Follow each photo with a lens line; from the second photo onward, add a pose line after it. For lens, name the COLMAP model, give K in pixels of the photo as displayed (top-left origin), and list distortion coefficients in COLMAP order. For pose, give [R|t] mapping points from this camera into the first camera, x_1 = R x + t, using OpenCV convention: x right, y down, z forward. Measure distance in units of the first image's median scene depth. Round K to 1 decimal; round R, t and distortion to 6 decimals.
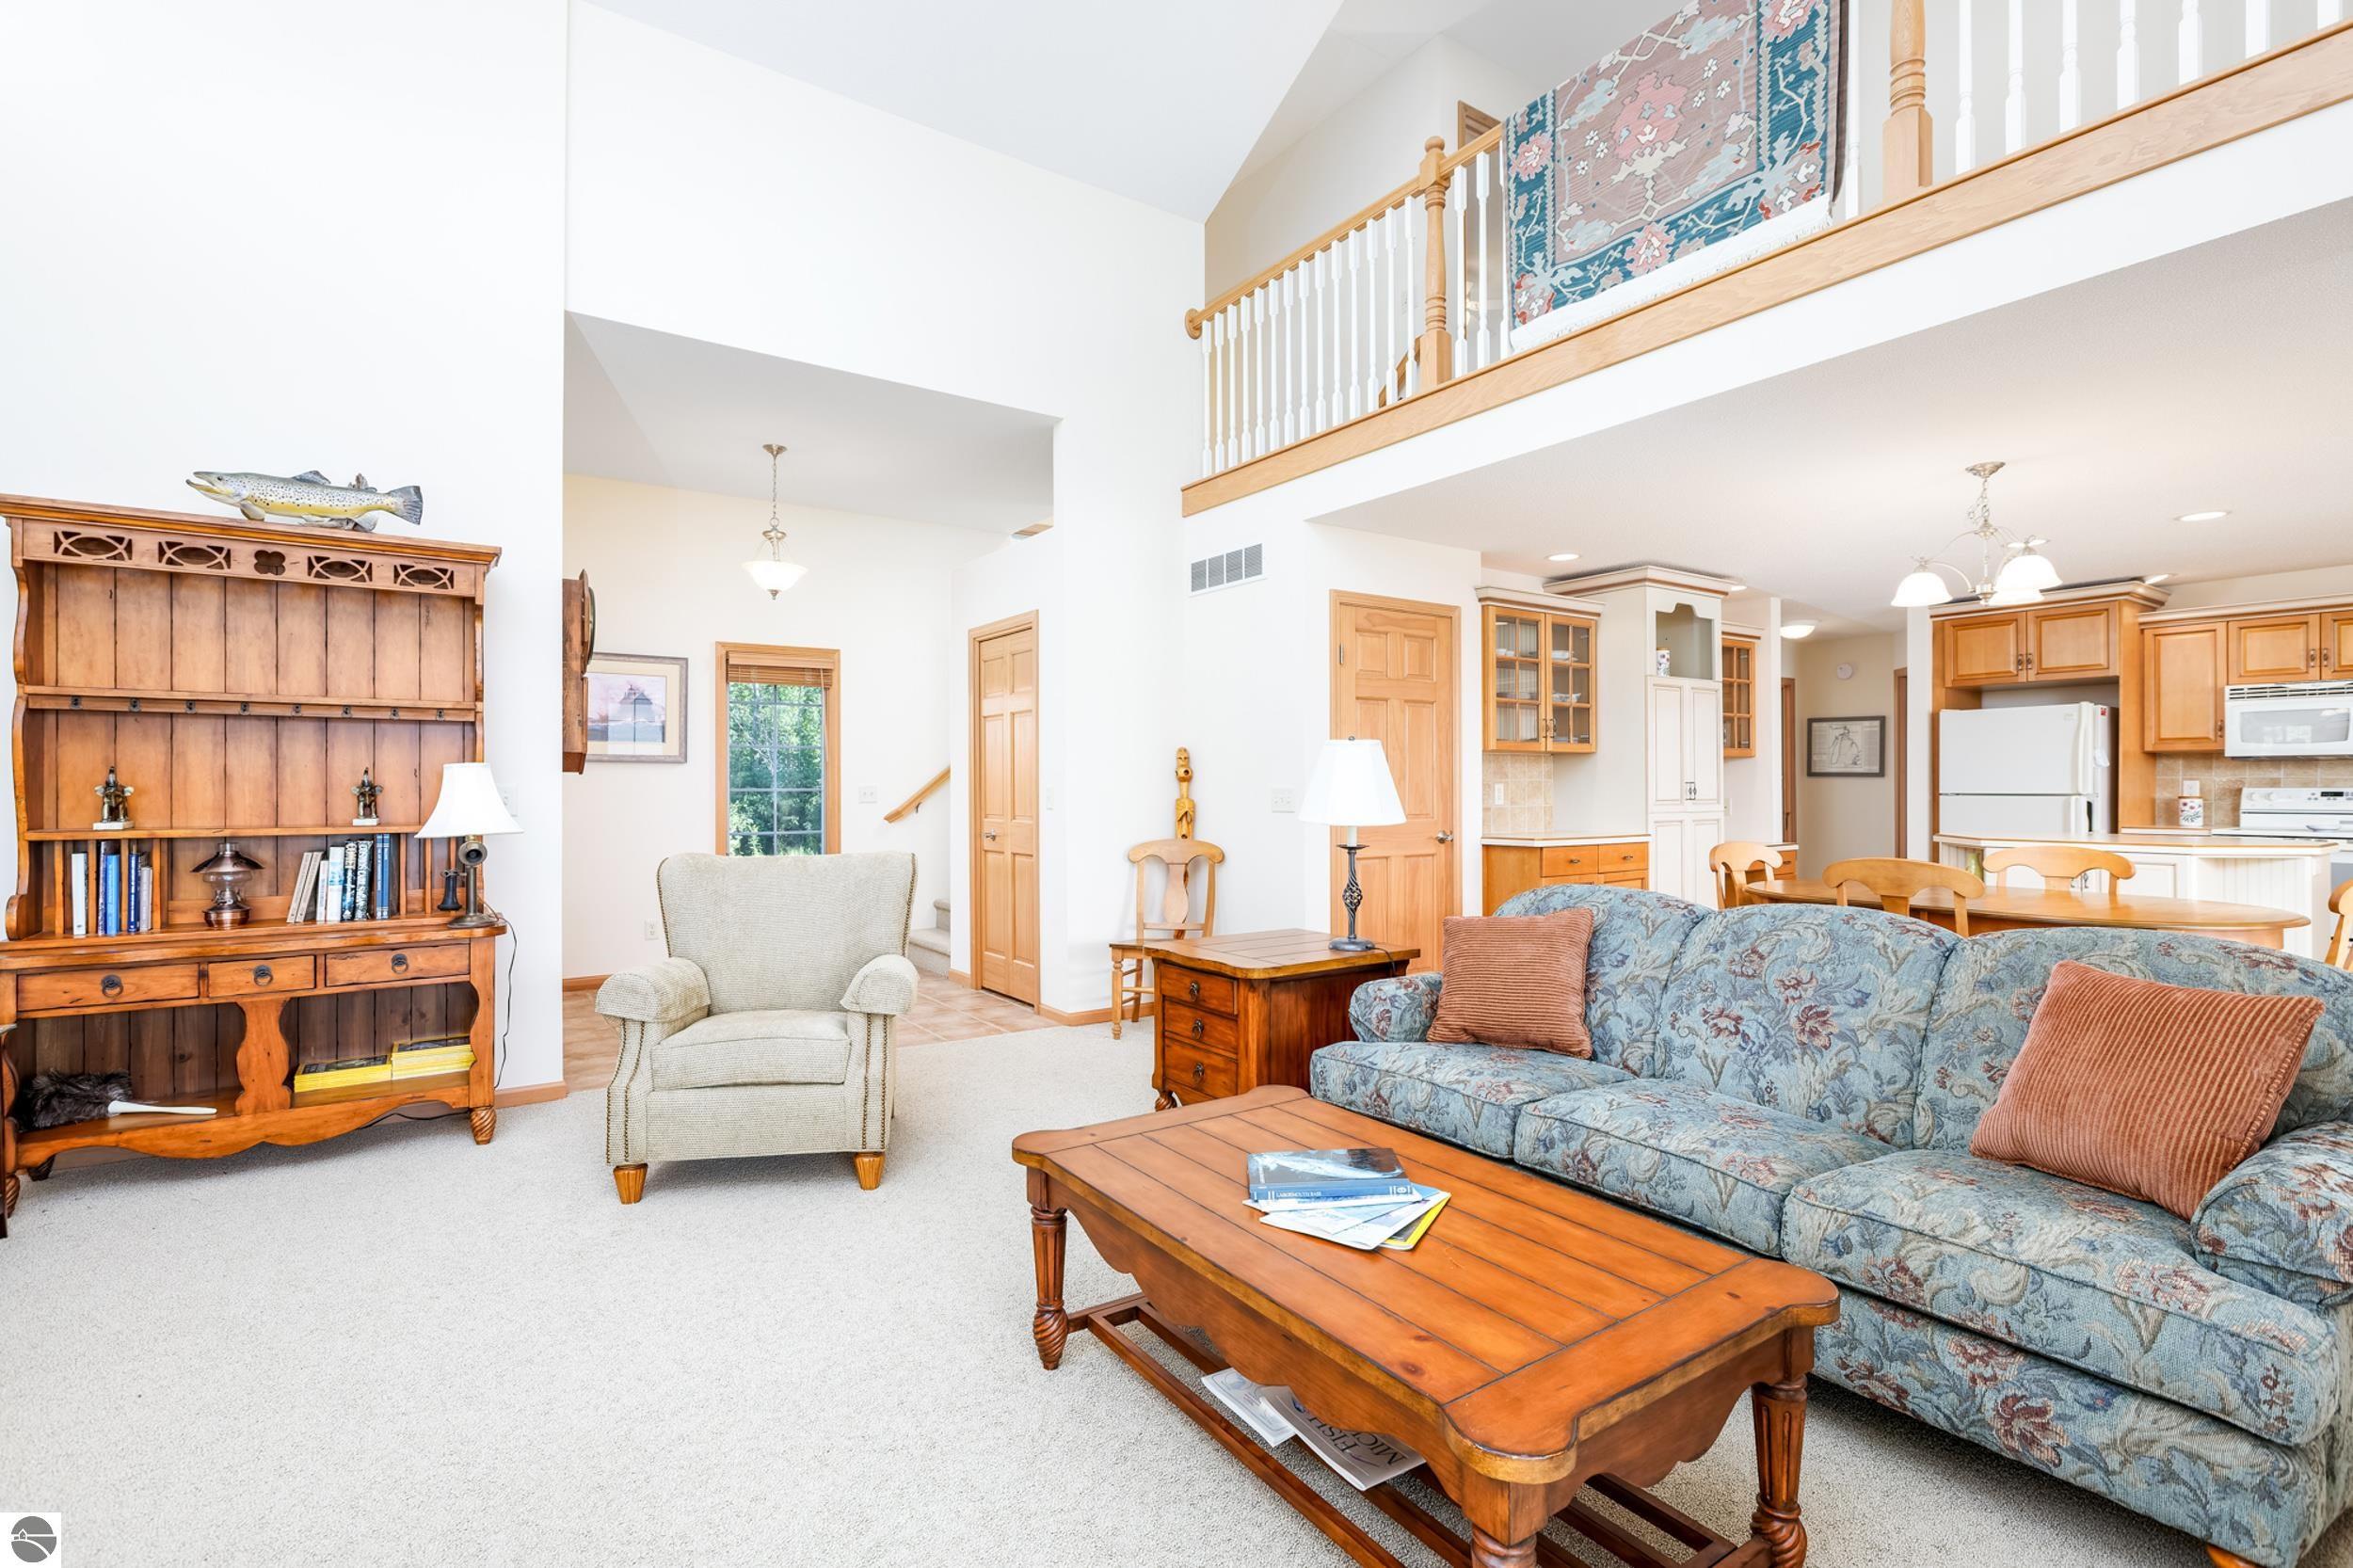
lens RADIAL K [[1080.6, 0, 1192.1], [0, 1080.6, 782.1], [0, 0, 1]] dist [0.001019, 0.000853]
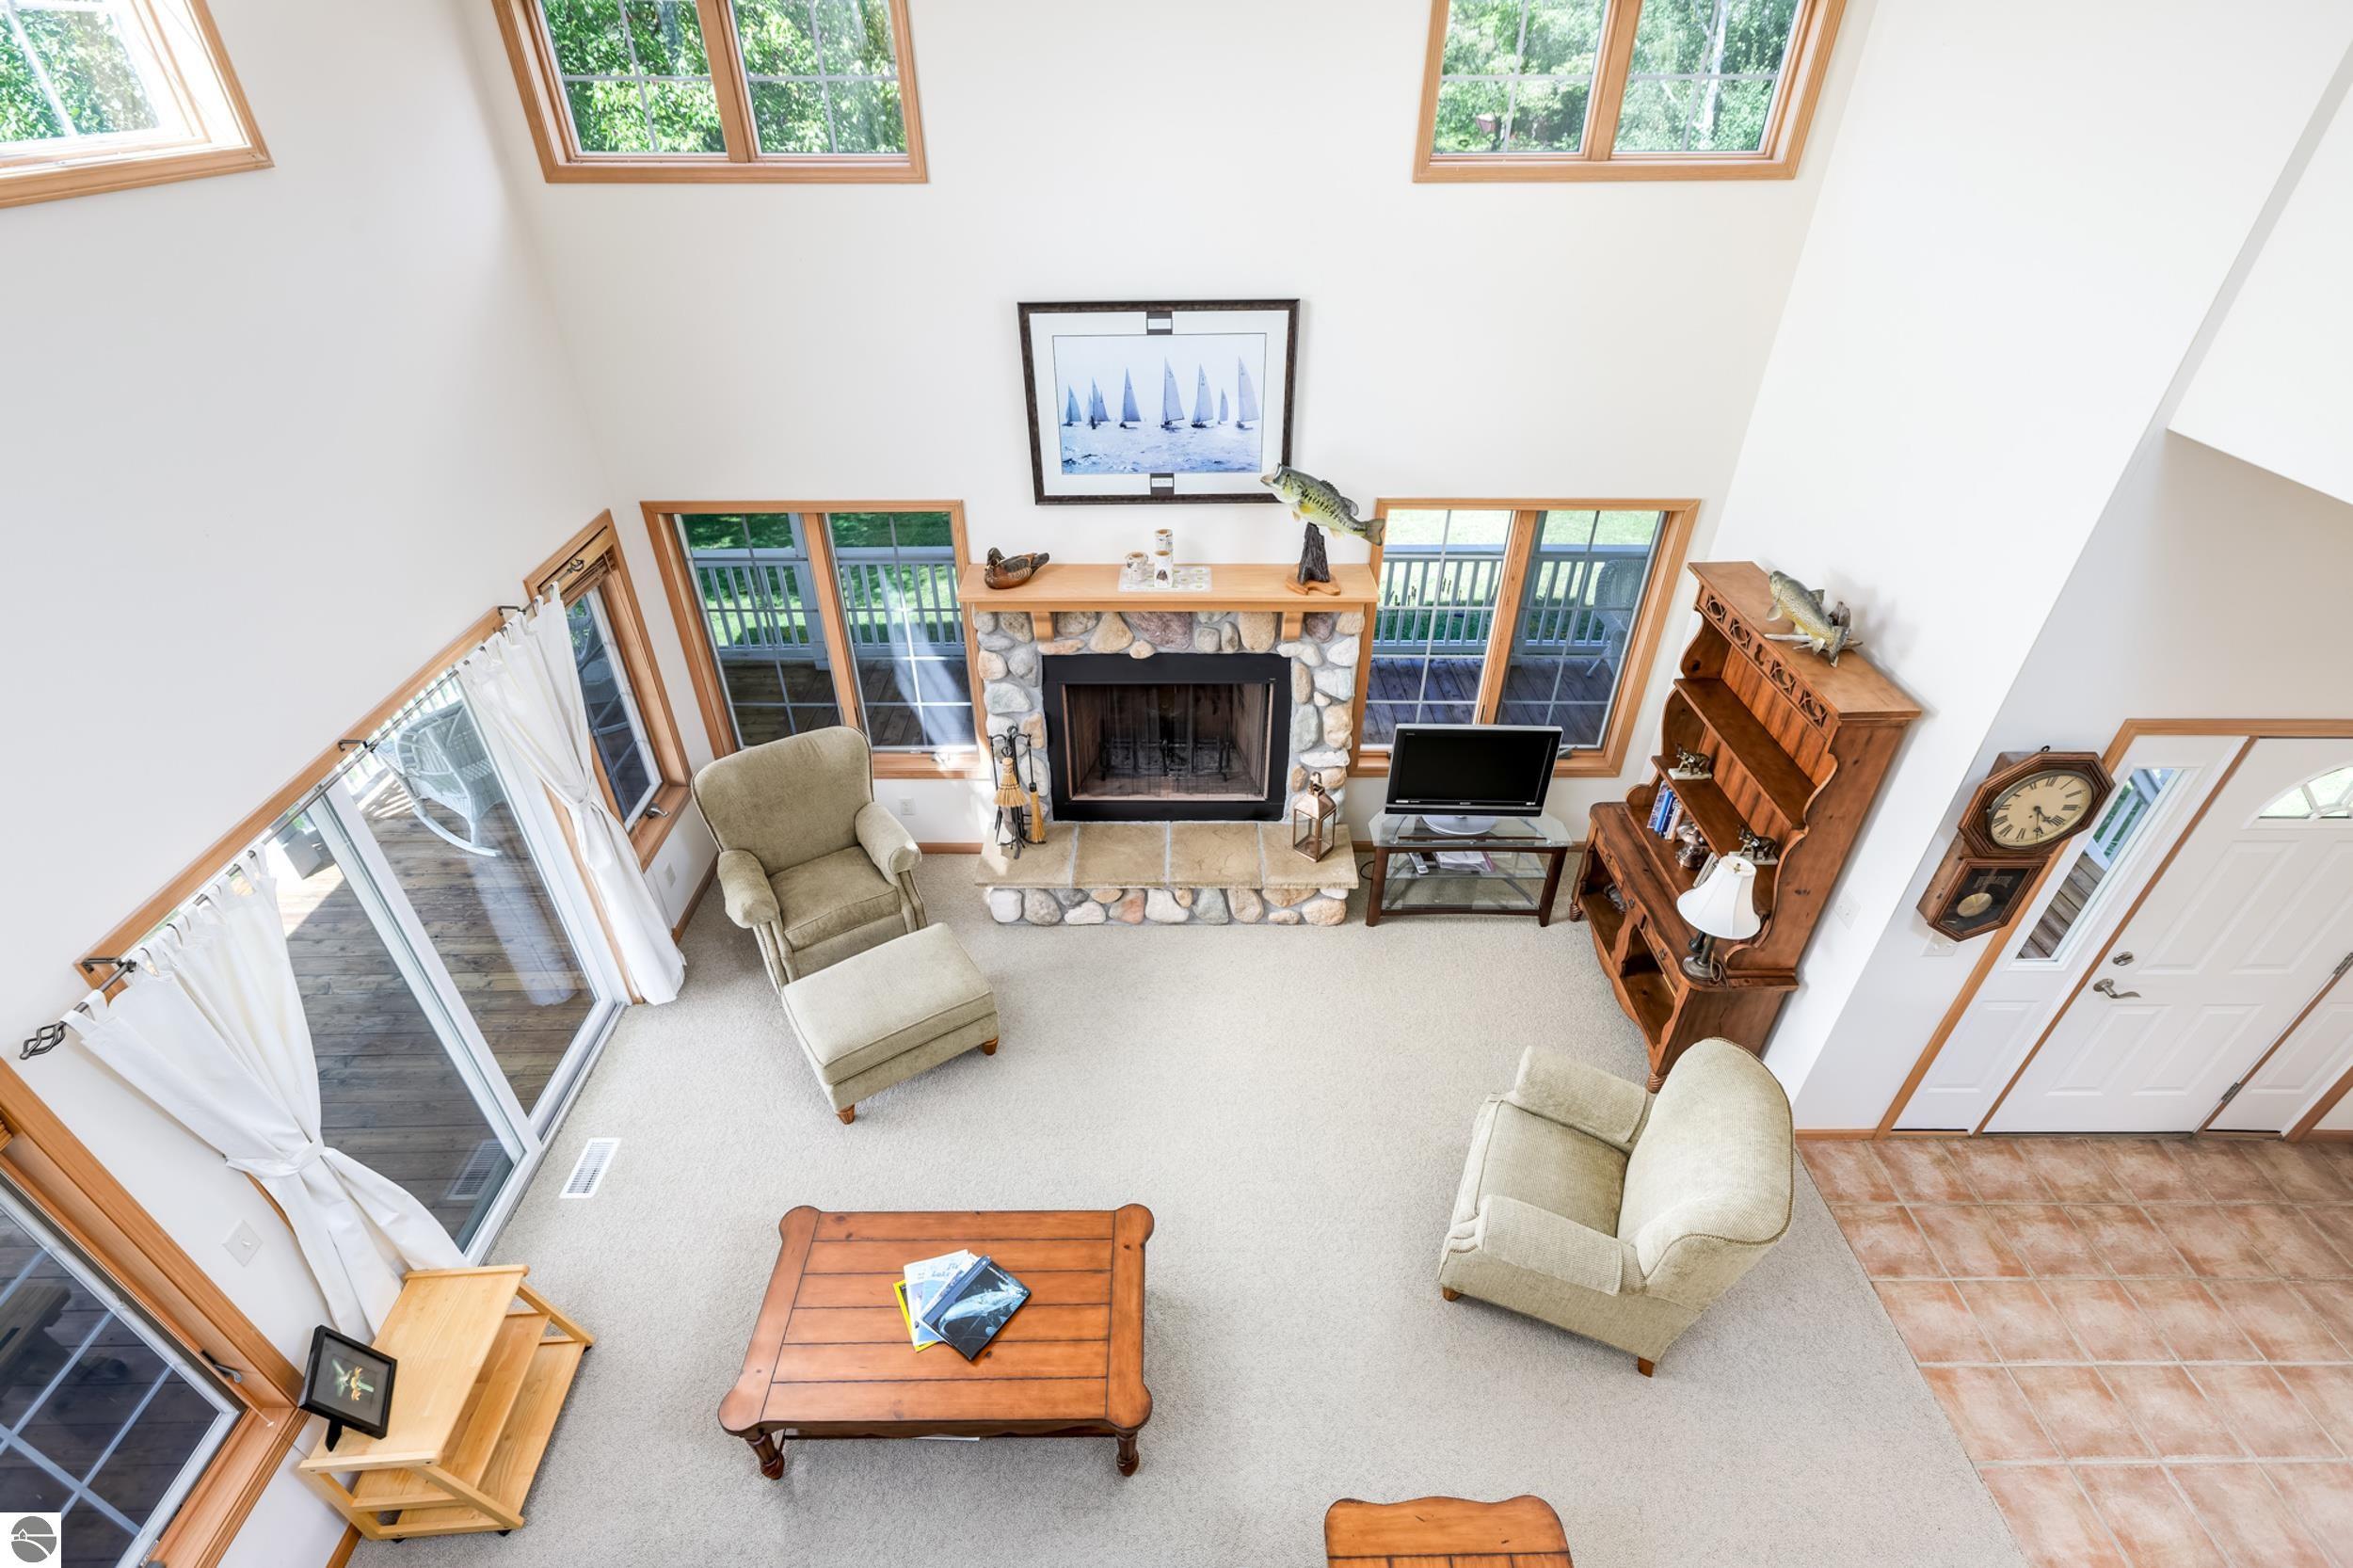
lens RADIAL K [[1070.0, 0, 1182.8], [0, 1070.0, 769.0], [0, 0, 1]] dist [0.003277, 0.000259]
pose [[-0.553320, 0.473586, -0.685239, 0.241331], [0.000670, 0.822900, 0.568186, -0.456008], [0.832968, 0.313930, -0.455645, 0.604789]]
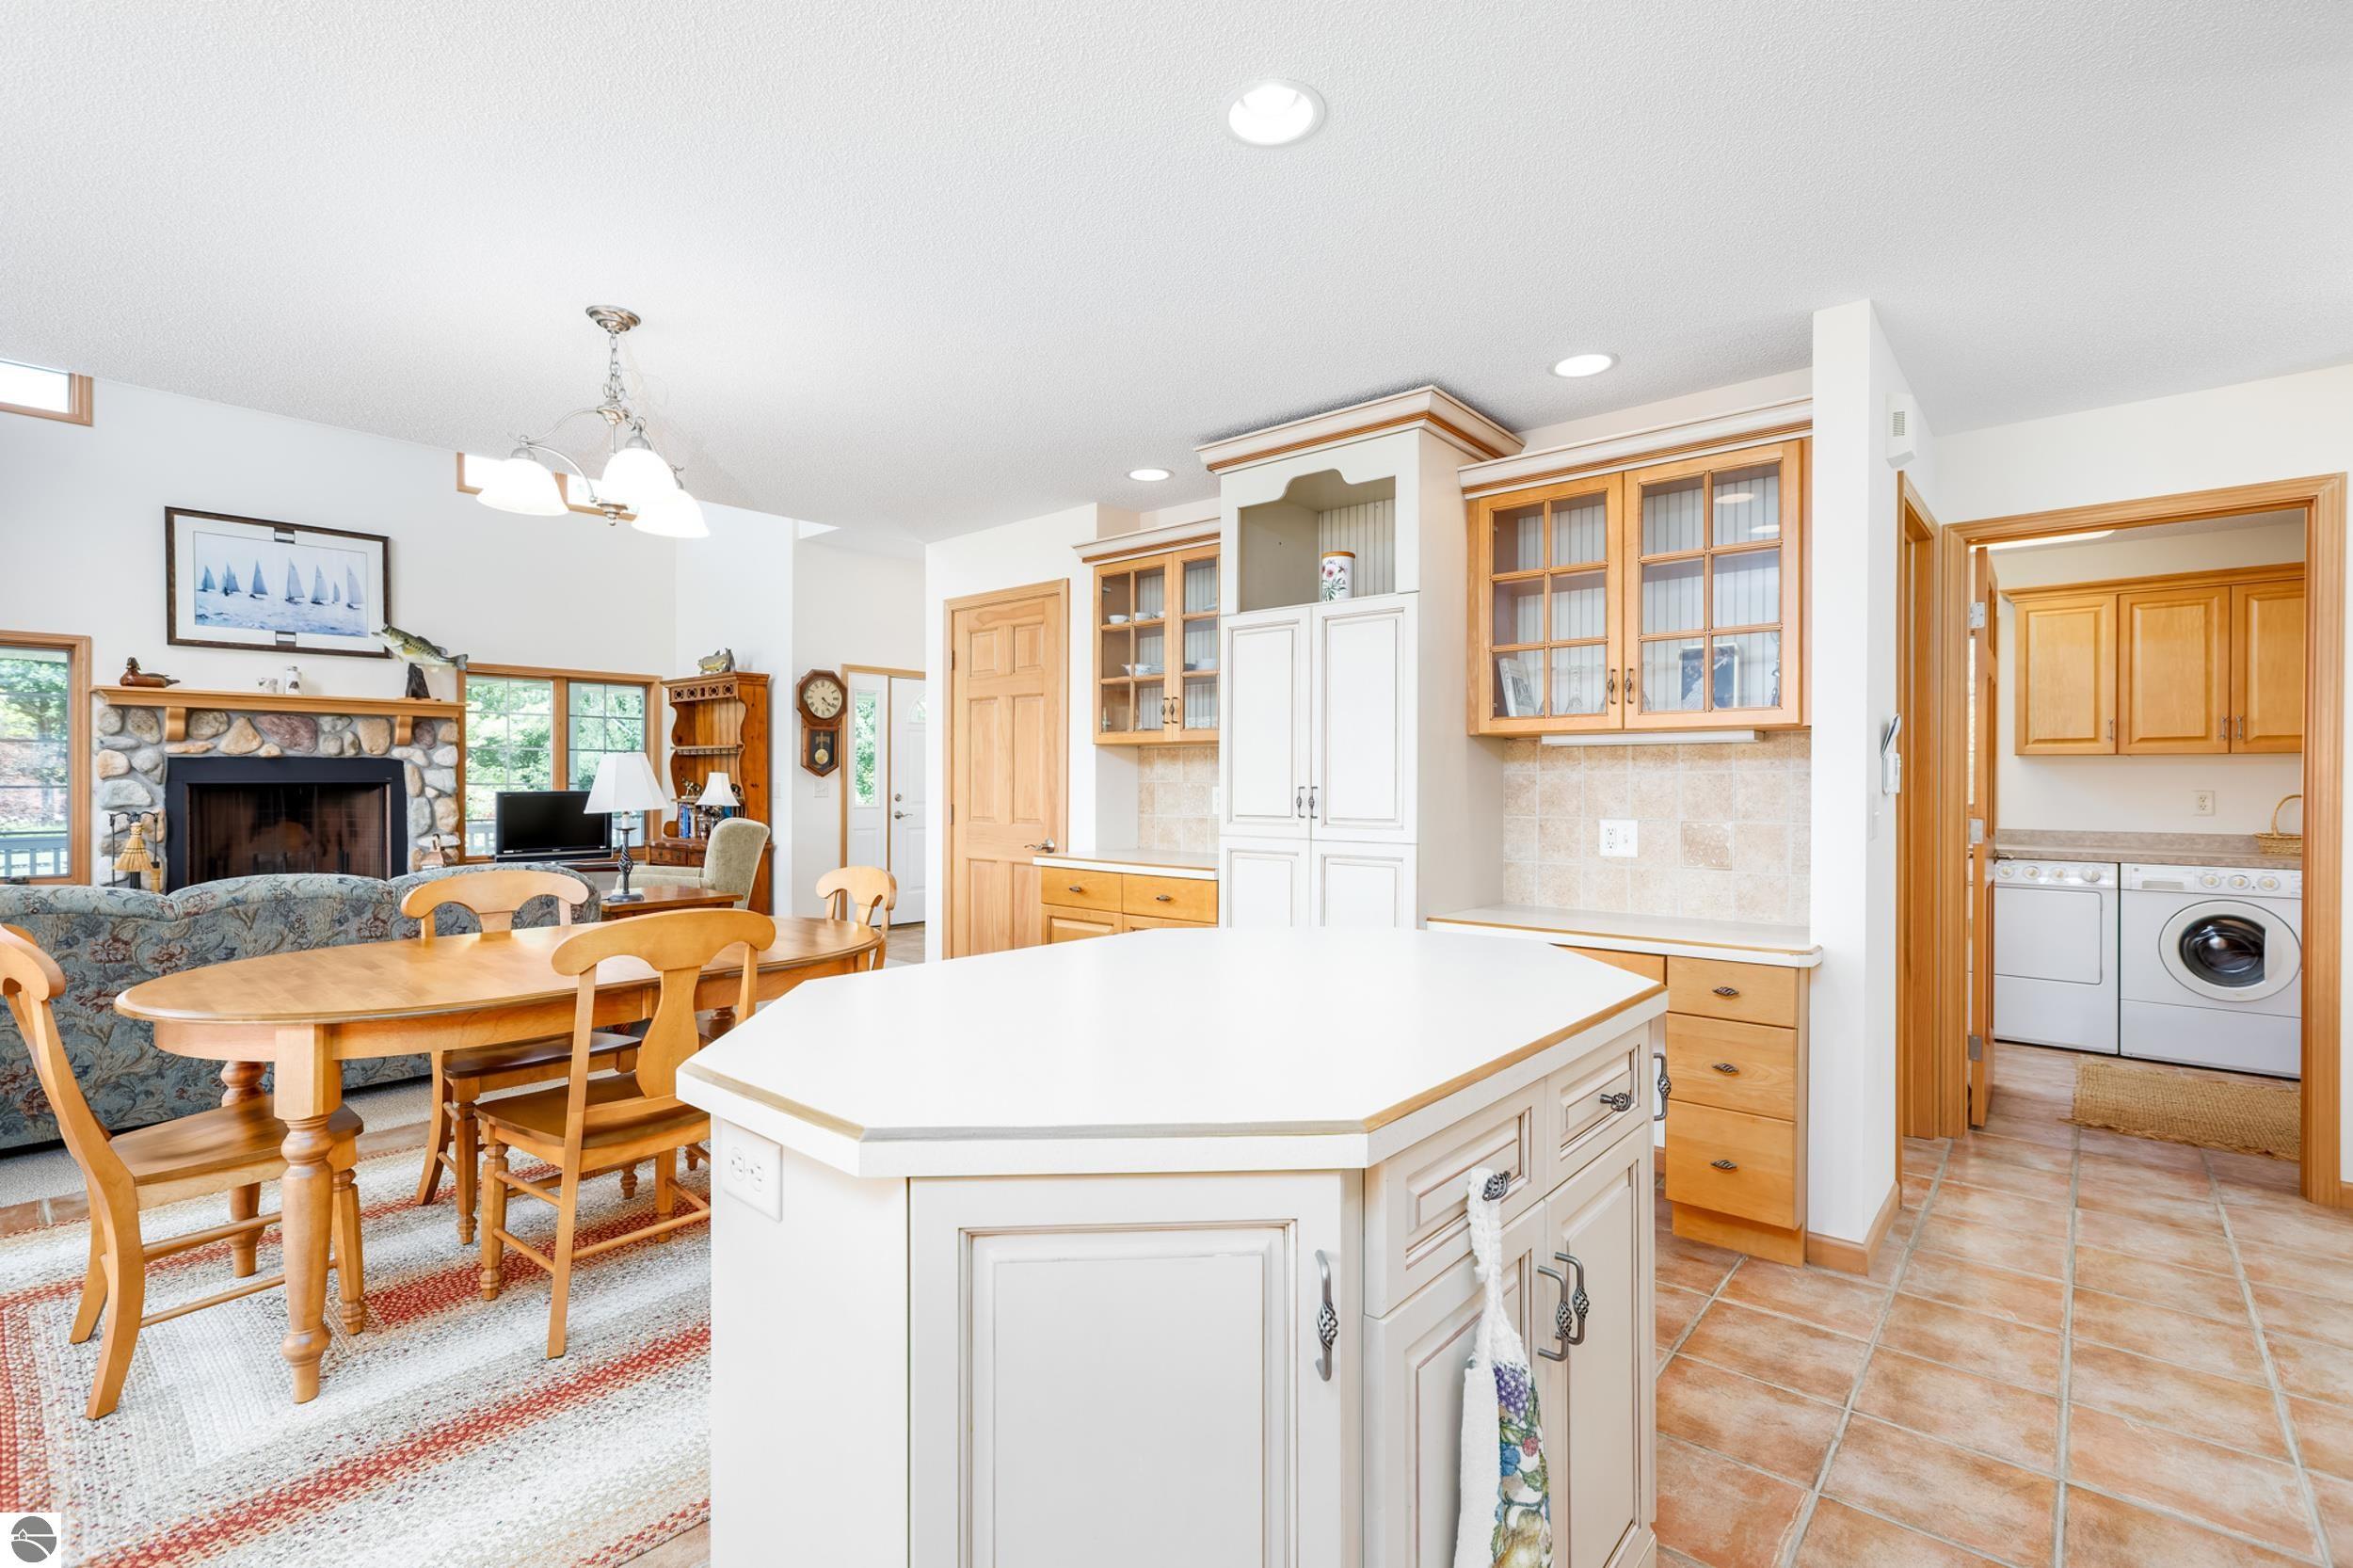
lens RADIAL K [[1070.0, 0, 1178.0], [0, 1070.0, 787.0], [0, 0, 1]] dist [0.003277, 0.000259]
pose [[0.252162, 0.007879, -0.967653, 1.034871], [-0.000974, 0.999968, 0.007888, -0.003848], [0.967685, -0.001047, 0.252162, 0.826958]]
